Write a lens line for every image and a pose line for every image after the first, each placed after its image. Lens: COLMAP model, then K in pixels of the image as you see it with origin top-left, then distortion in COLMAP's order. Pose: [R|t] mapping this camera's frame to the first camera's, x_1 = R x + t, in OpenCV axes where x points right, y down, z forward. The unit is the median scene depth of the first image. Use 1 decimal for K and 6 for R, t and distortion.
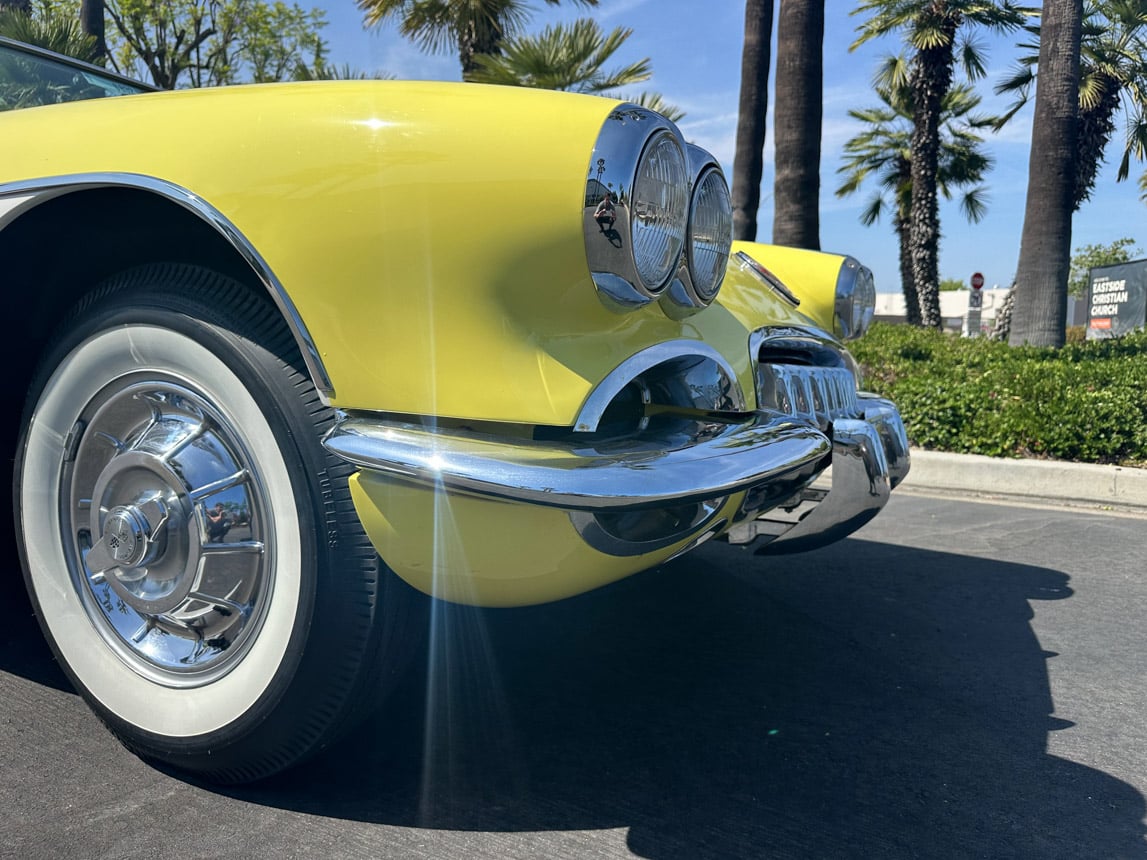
lens RADIAL K [[825.6, 0, 577.1], [0, 825.6, 423.6], [0, 0, 1]] dist [0.029213, -0.064929]
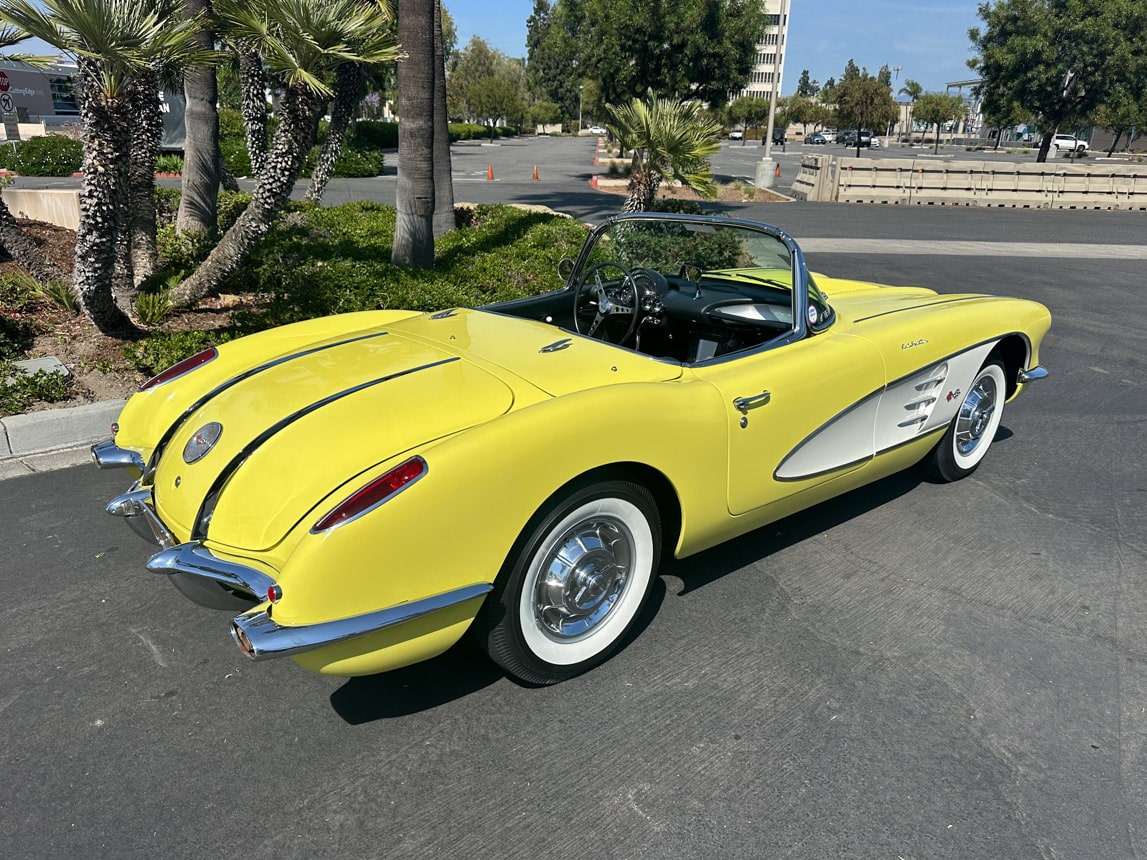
lens RADIAL K [[812.8, 0, 592.0], [0, 812.8, 444.5], [0, 0, 1]] dist [0.000135, -0.001724]
pose [[0.373847, -0.340320, 0.862798, -1.012822], [0.078909, 0.938548, 0.336008, -0.264110], [-0.924128, -0.057533, 0.377727, 0.270489]]
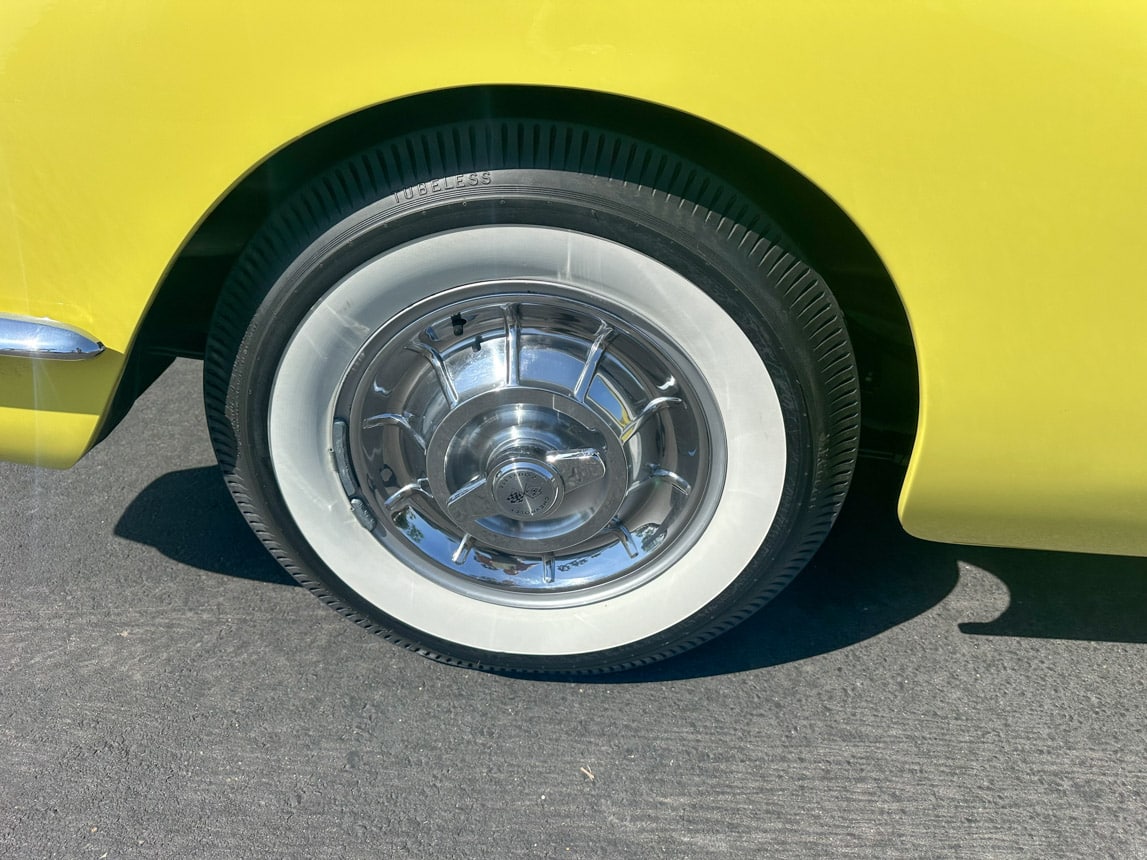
lens RADIAL K [[815.6, 0, 573.5], [0, 815.6, 430.0], [0, 0, 1]] dist [0.036287, -0.047071]
pose [[0.908062, -0.205933, 0.364711, -0.659896], [0.021973, 0.893000, 0.449520, -0.100650], [-0.418258, -0.400179, 0.815425, 0.312142]]
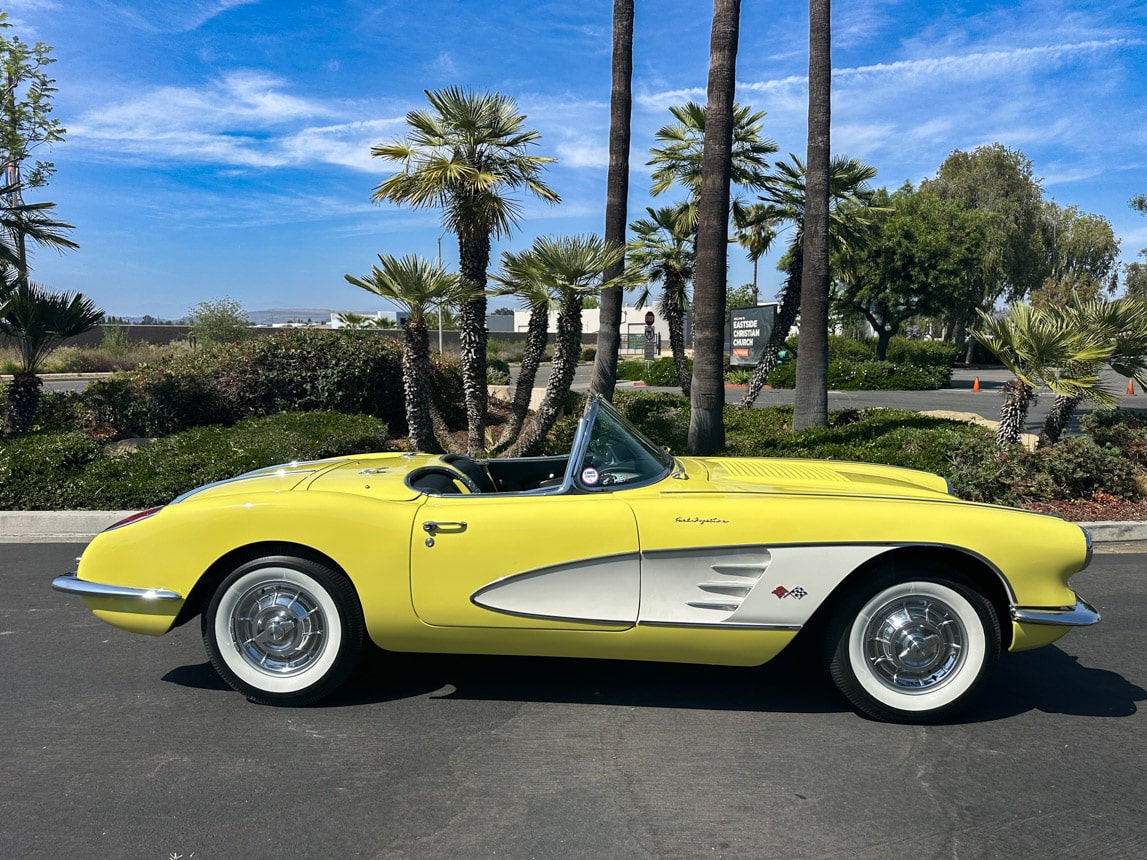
lens RADIAL K [[815.6, 0, 573.5], [0, 815.6, 430.0], [0, 0, 1]] dist [0.036287, -0.047071]
pose [[0.913195, -0.060749, 0.402970, -0.647820], [0.060322, 0.998084, 0.013765, -0.179326], [-0.403034, 0.011738, 0.915110, -0.295866]]
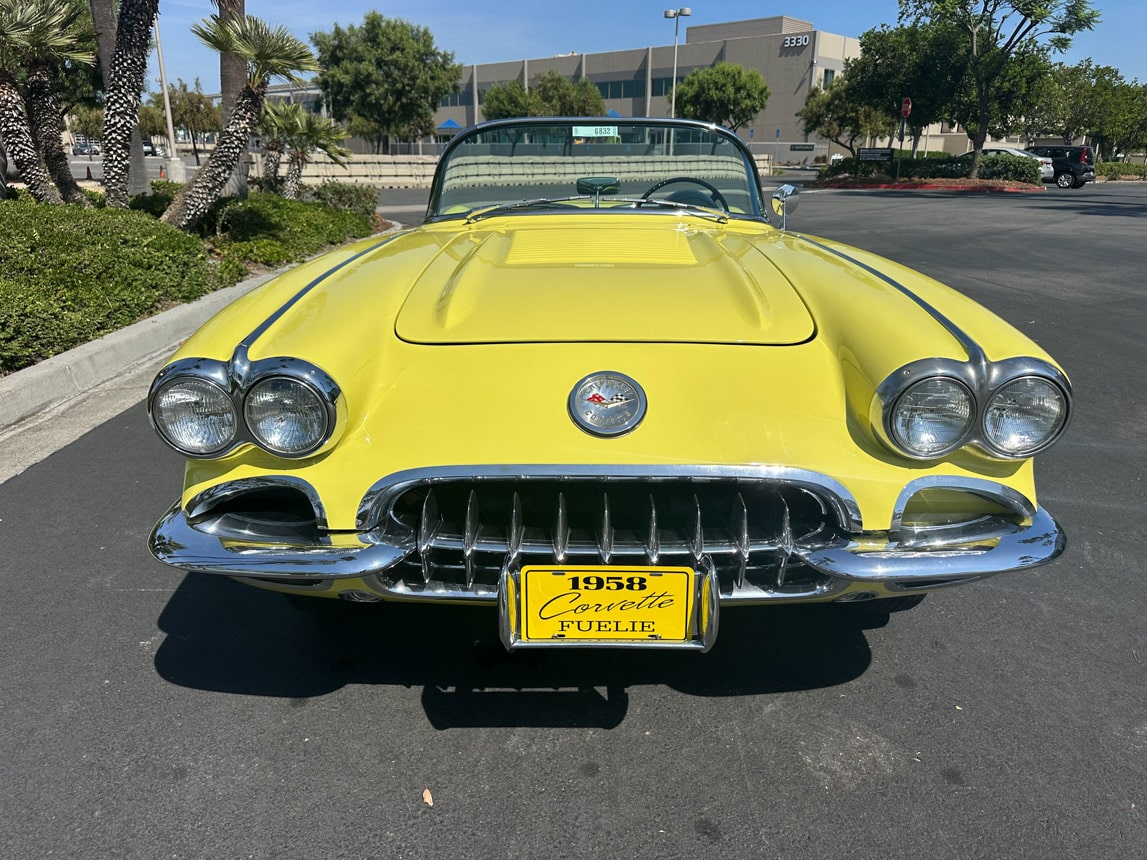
lens RADIAL K [[803.6, 0, 584.3], [0, 803.6, 425.0], [0, 0, 1]] dist [0.041063, -0.058257]
pose [[-0.434360, -0.302878, 0.848290, -2.034071], [0.078881, 0.925362, 0.370787, -0.290493], [-0.897279, 0.227969, -0.378049, 1.264939]]
